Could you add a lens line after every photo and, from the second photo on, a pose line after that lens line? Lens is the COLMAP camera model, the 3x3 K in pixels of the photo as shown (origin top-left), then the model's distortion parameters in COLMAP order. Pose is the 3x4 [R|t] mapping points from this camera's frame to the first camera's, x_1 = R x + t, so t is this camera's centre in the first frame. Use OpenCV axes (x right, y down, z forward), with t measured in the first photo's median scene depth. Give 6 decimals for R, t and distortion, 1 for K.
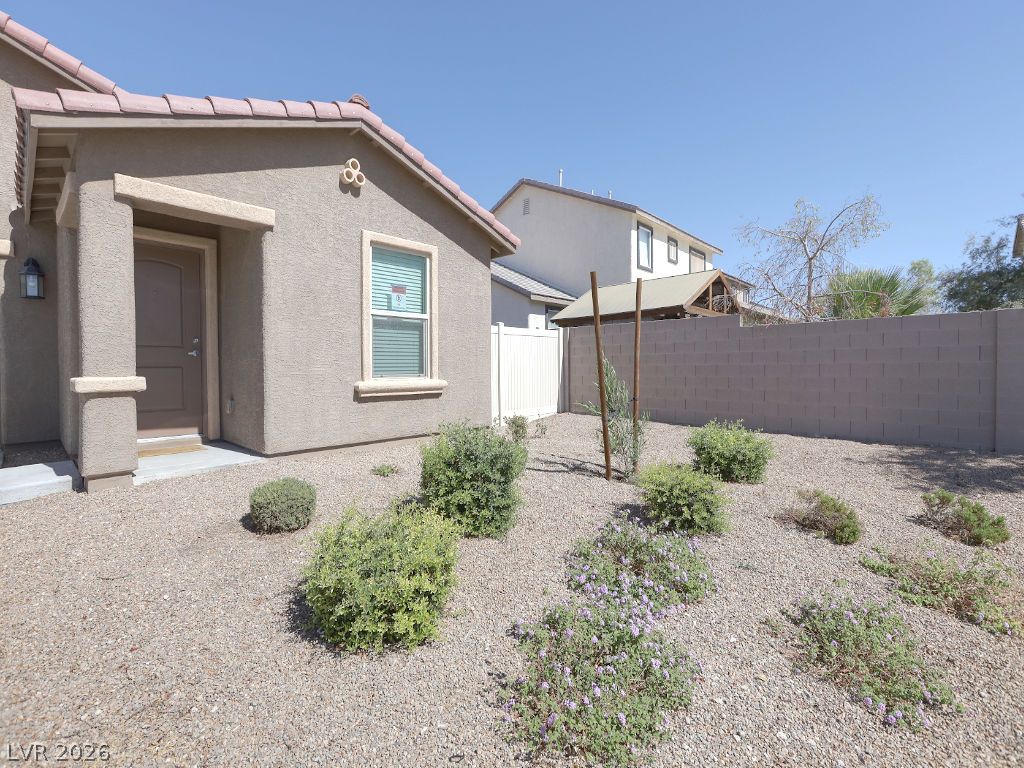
lens RADIAL K [[460.5, 0, 512.0], [0, 460.5, 379.6], [0, 0, 1]] dist [0.000351, 0.000612]
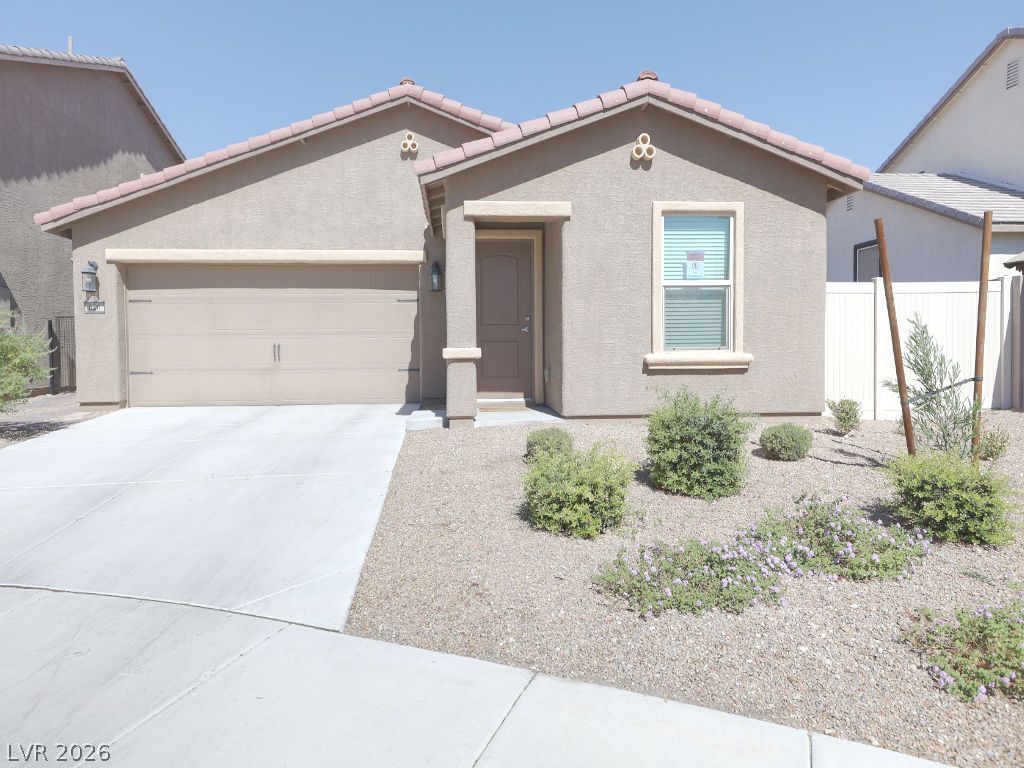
lens RADIAL K [[628.4, 0, 512.0], [0, 628.4, 384.0], [0, 0, 1]] dist [0.001703, 0.000523]
pose [[0.742819, 0.035997, -0.668524, 0.381474], [-0.011078, 0.999078, 0.041487, 0.016673], [0.669401, -0.023412, 0.742533, -0.231038]]
